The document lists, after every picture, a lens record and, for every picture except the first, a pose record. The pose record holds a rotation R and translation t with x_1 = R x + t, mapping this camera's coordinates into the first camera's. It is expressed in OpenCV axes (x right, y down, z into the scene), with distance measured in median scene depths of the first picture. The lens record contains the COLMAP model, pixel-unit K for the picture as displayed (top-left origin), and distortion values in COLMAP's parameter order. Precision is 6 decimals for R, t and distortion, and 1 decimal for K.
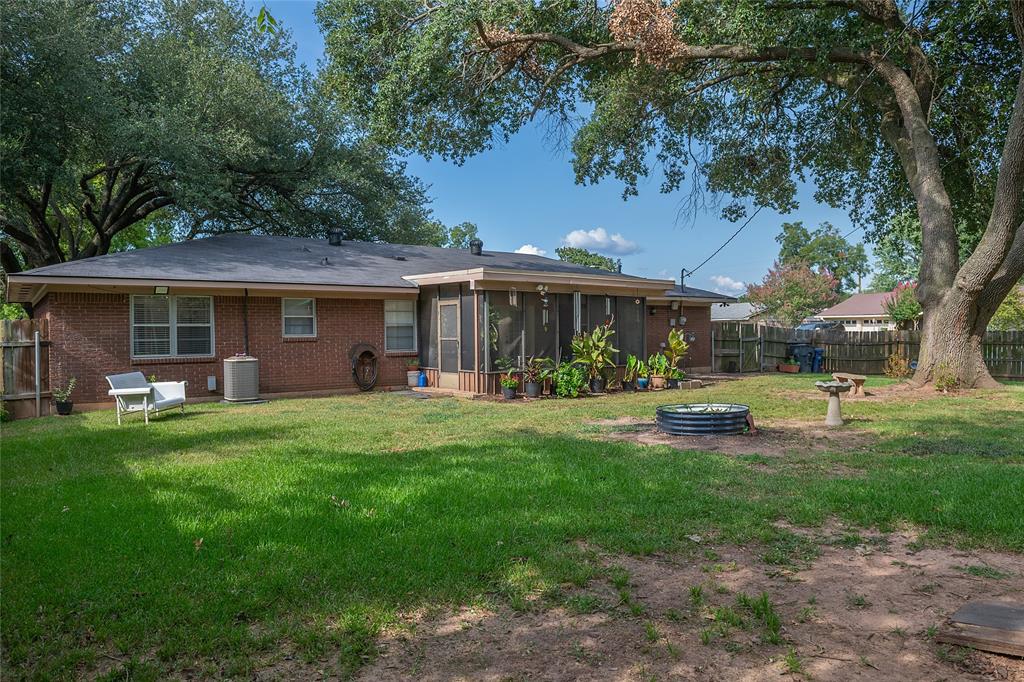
lens RADIAL K [[703.1, 0, 512.0], [0, 703.1, 341.0], [0, 0, 1]] dist [-0.004109, -0.002723]
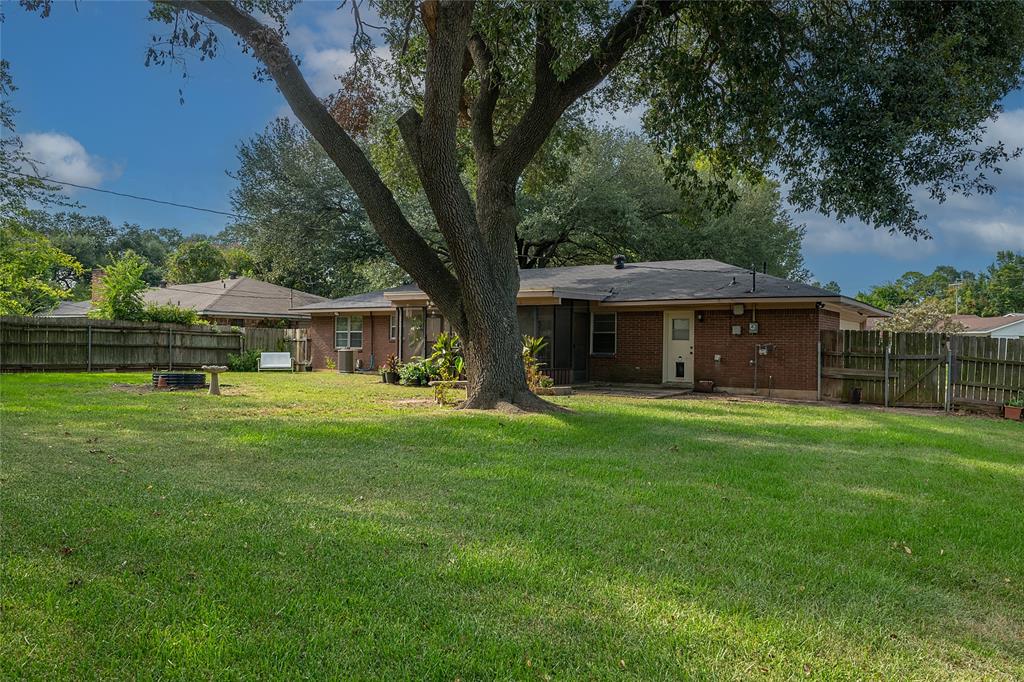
lens RADIAL K [[703.1, 0, 512.0], [0, 703.1, 341.0], [0, 0, 1]] dist [-0.004109, -0.002723]
pose [[0.306197, 0.013716, -0.951869, 1.333414], [-0.027385, 0.999609, 0.005595, -0.016706], [0.951574, 0.024354, 0.306453, 0.726372]]
